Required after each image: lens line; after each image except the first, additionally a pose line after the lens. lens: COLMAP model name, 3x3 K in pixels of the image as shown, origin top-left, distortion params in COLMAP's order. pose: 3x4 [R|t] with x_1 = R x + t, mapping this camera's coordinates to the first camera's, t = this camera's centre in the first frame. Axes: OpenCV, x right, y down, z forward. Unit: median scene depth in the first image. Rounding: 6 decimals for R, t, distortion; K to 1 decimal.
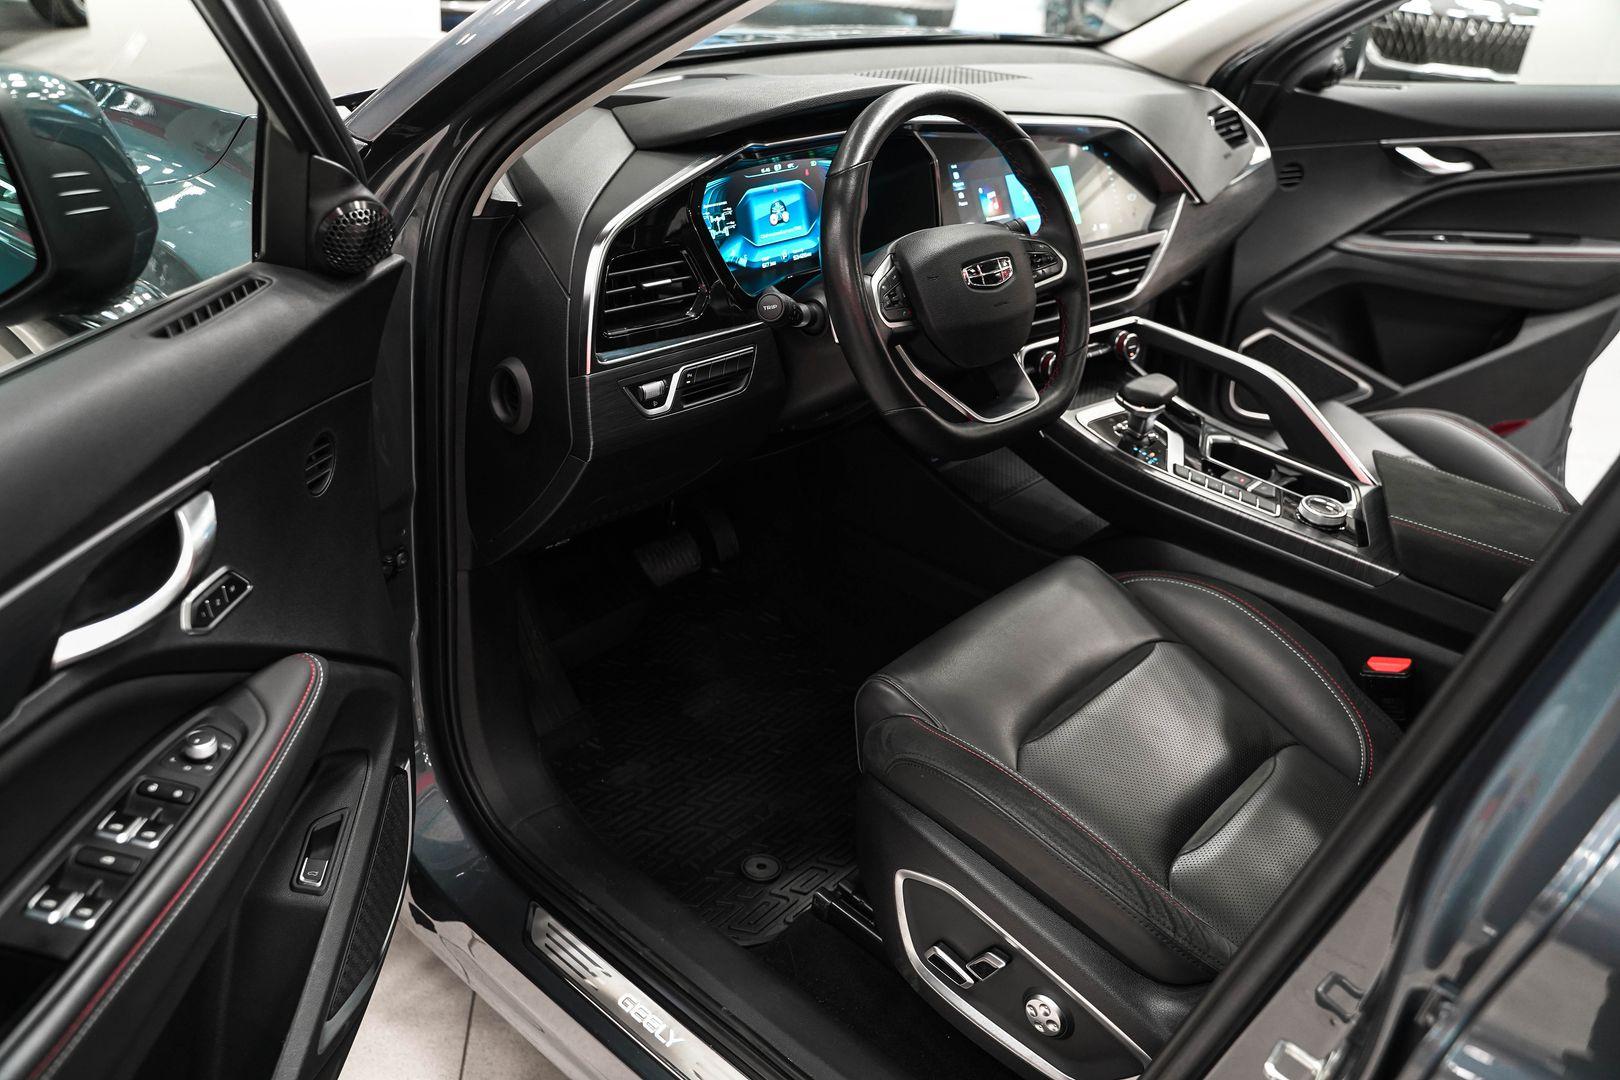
lens RADIAL K [[1312.1, 0, 795.1], [0, 1312.1, 545.0], [0, 0, 1]] dist [-0.107224, 0.080768]
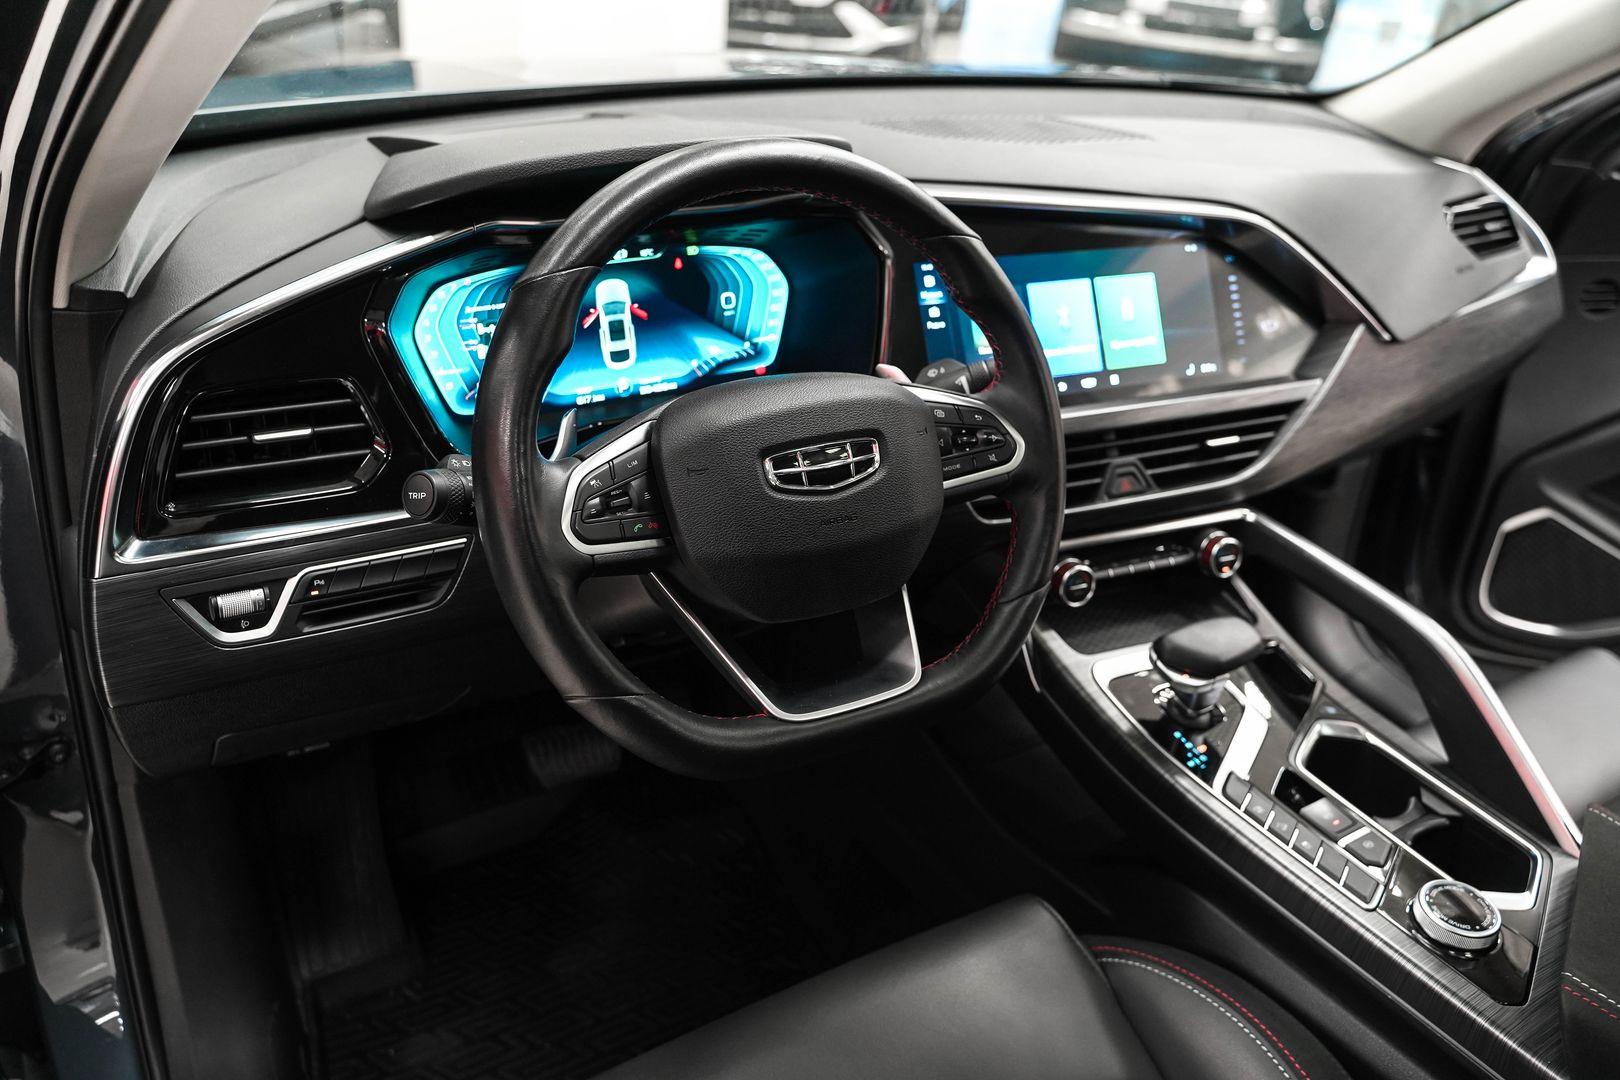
lens RADIAL K [[1312.1, 0, 806.3], [0, 1312.1, 539.2], [0, 0, 1]] dist [-0.107224, 0.080768]
pose [[0.961594, 0.122317, -0.245716, 0.232317], [-0.130522, 0.991294, -0.017324, -0.132761], [0.241458, 0.048730, 0.969187, 0.348438]]
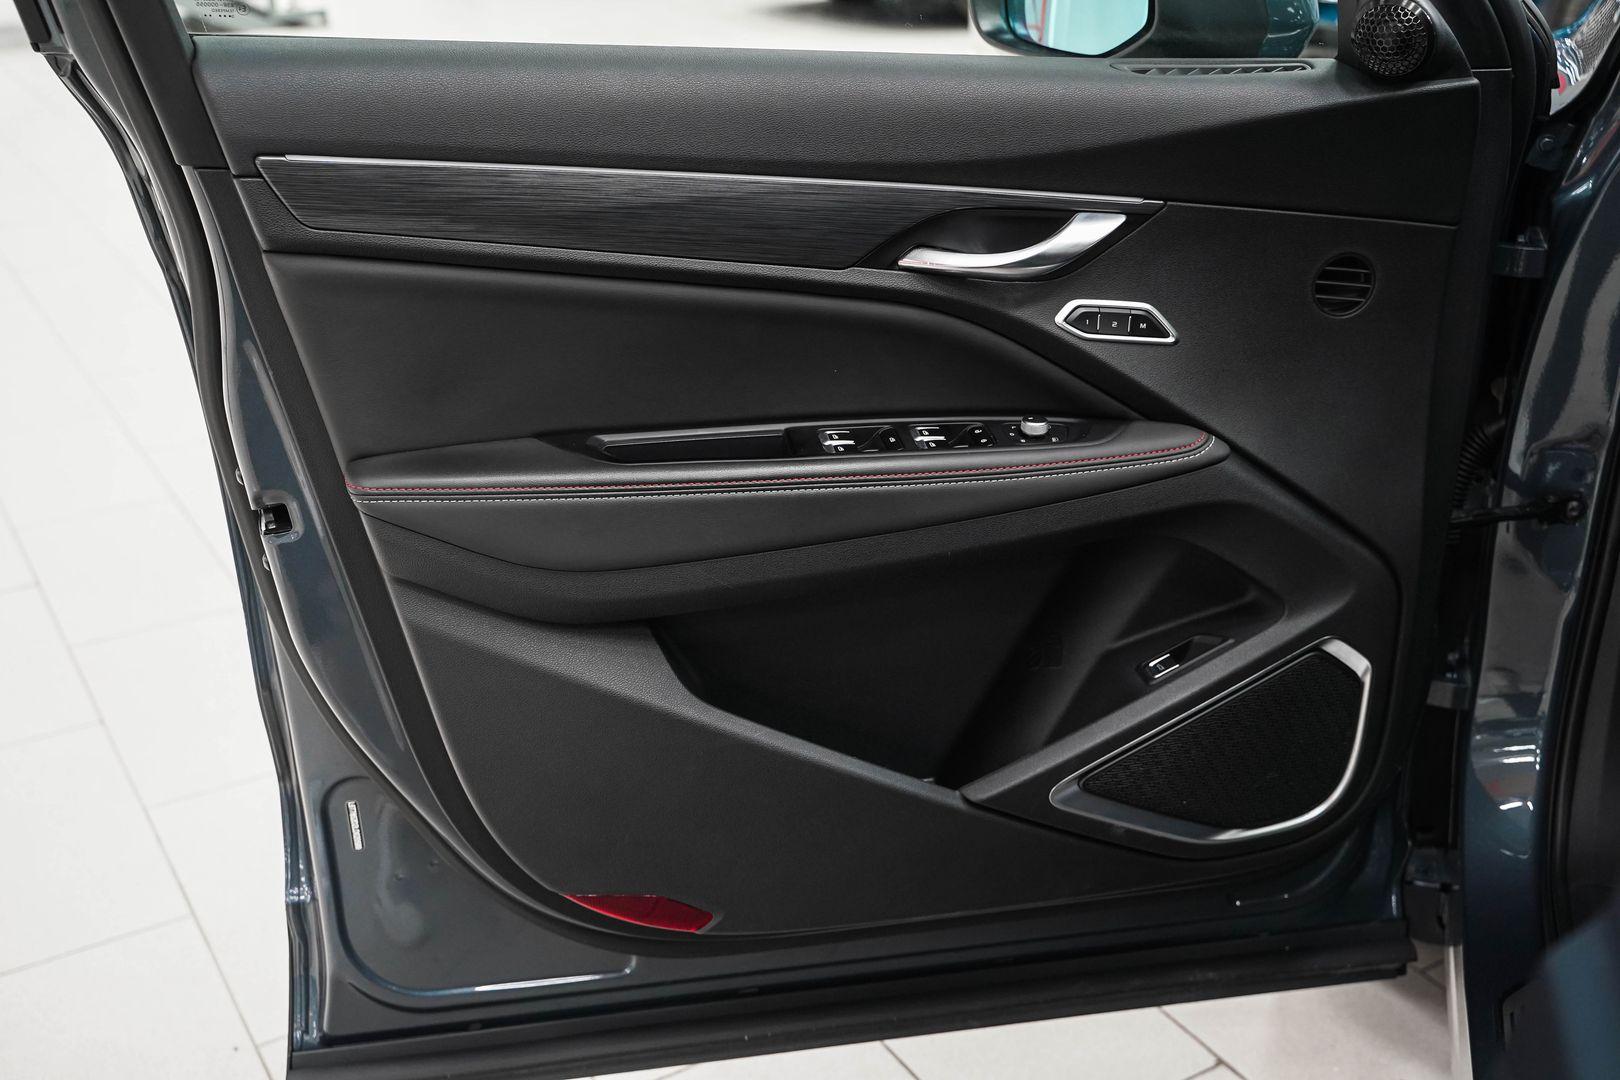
lens RADIAL K [[1841.4, 0, 810.0], [0, 1841.4, 544.8], [0, 0, 1]] dist [0.012421, 0.000000]
pose [[0.149945, 0.298424, -0.942581, 0.619908], [-0.447436, 0.870629, 0.204466, 0.001662], [0.881656, 0.391086, 0.264072, 0.246215]]
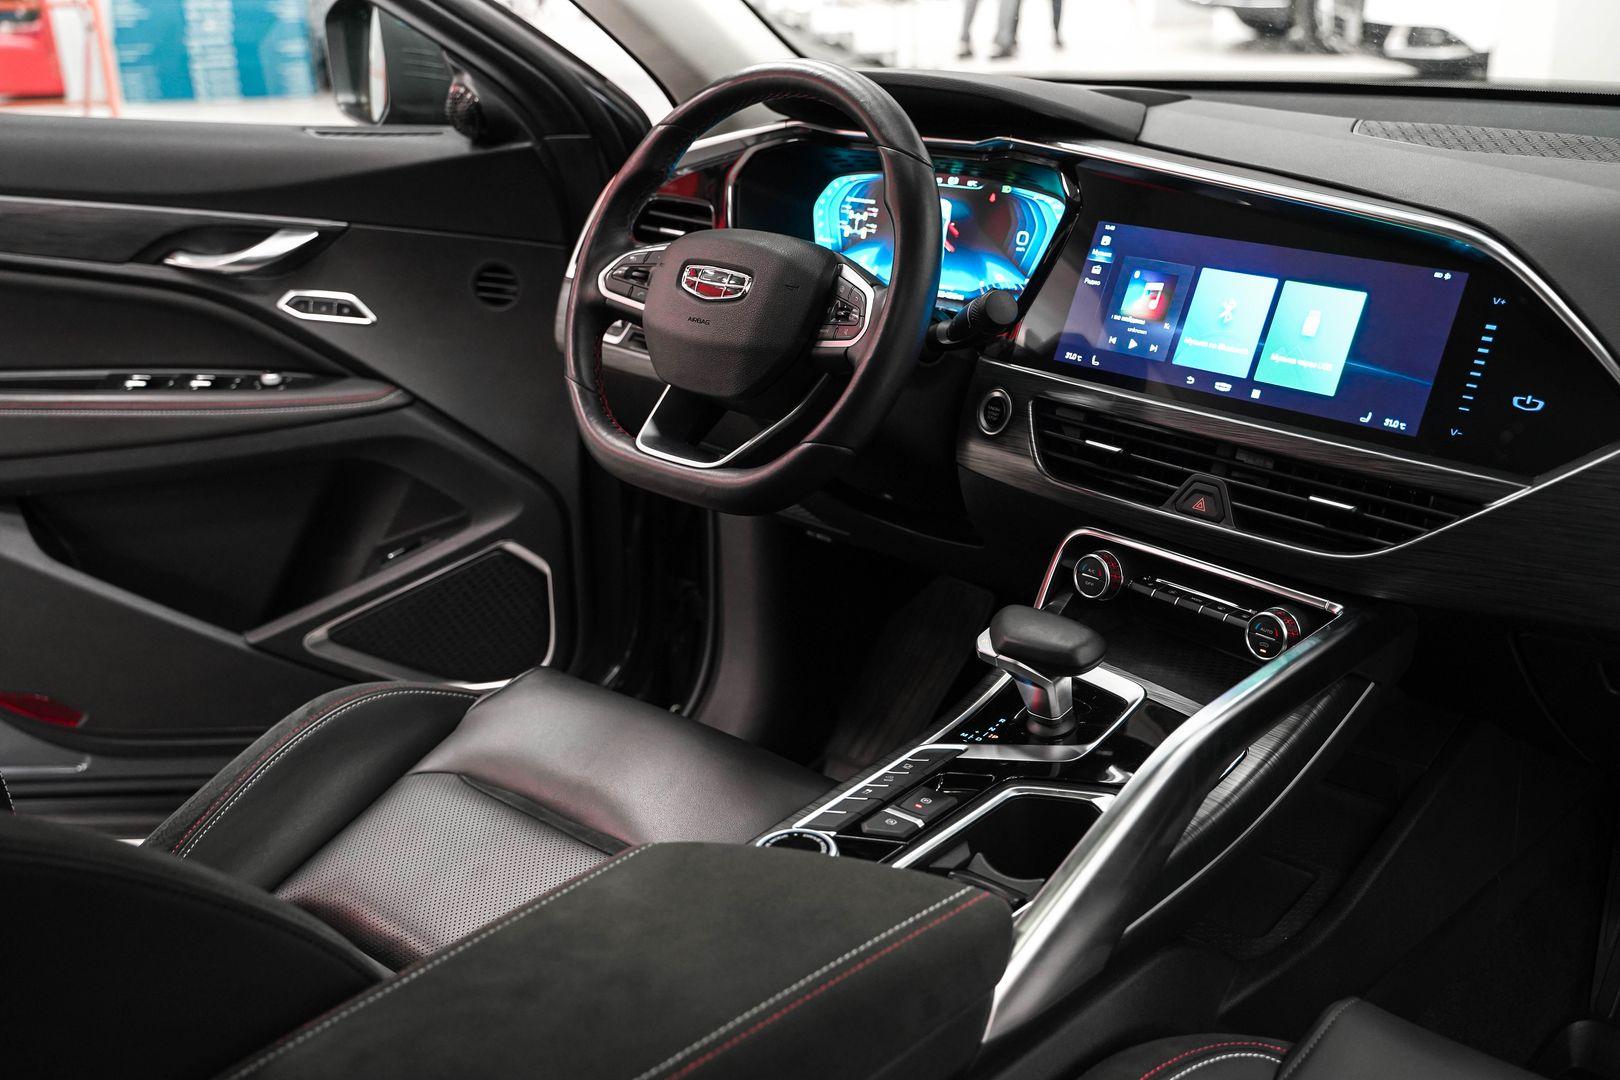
lens RADIAL K [[1754.3, 0, 804.8], [0, 1754.3, 532.0], [0, 0, 1]] dist [-0.005276, 0.000000]
pose [[-0.005140, 0.273999, -0.961716, 0.985438], [-0.455300, 0.855620, 0.246205, -0.296606], [0.890323, 0.439135, 0.120354, 0.793346]]
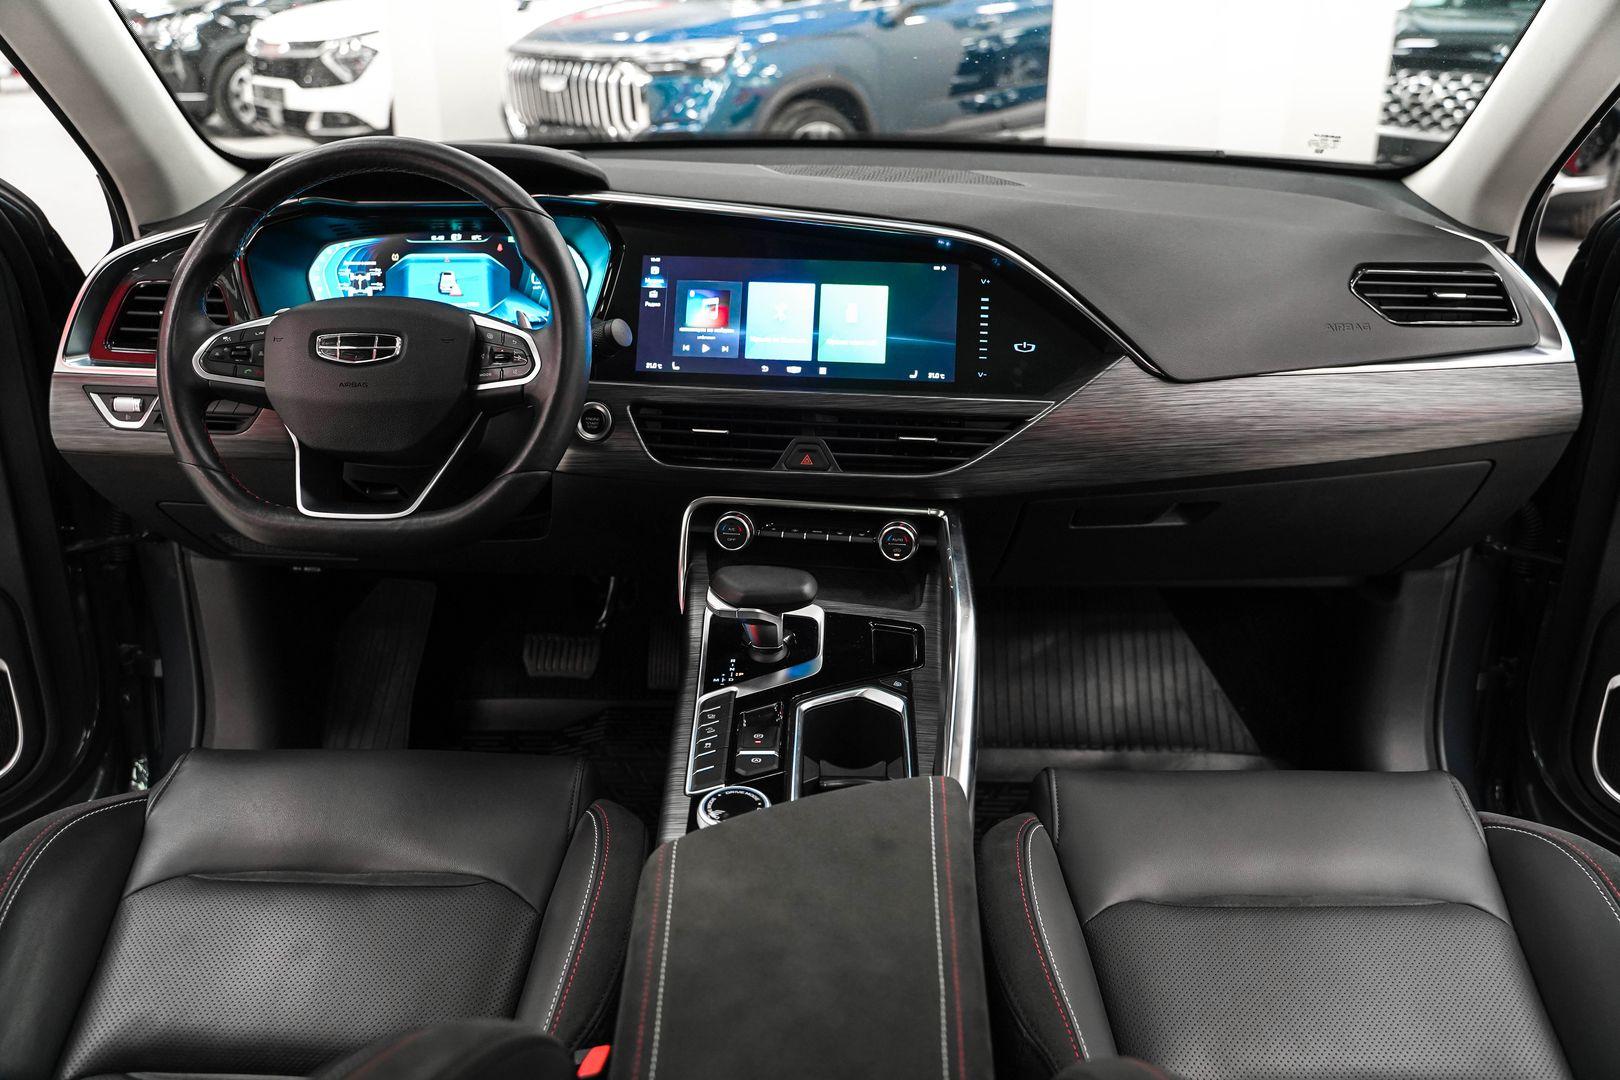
lens RADIAL K [[1312.1, 0, 801.6], [0, 1312.1, 527.4], [0, 0, 1]] dist [-0.107224, 0.080768]
pose [[0.653702, 0.223216, -0.723083, 0.788636], [-0.326280, 0.945268, -0.003168, -0.152923], [0.682800, 0.237999, 0.690754, 0.514109]]
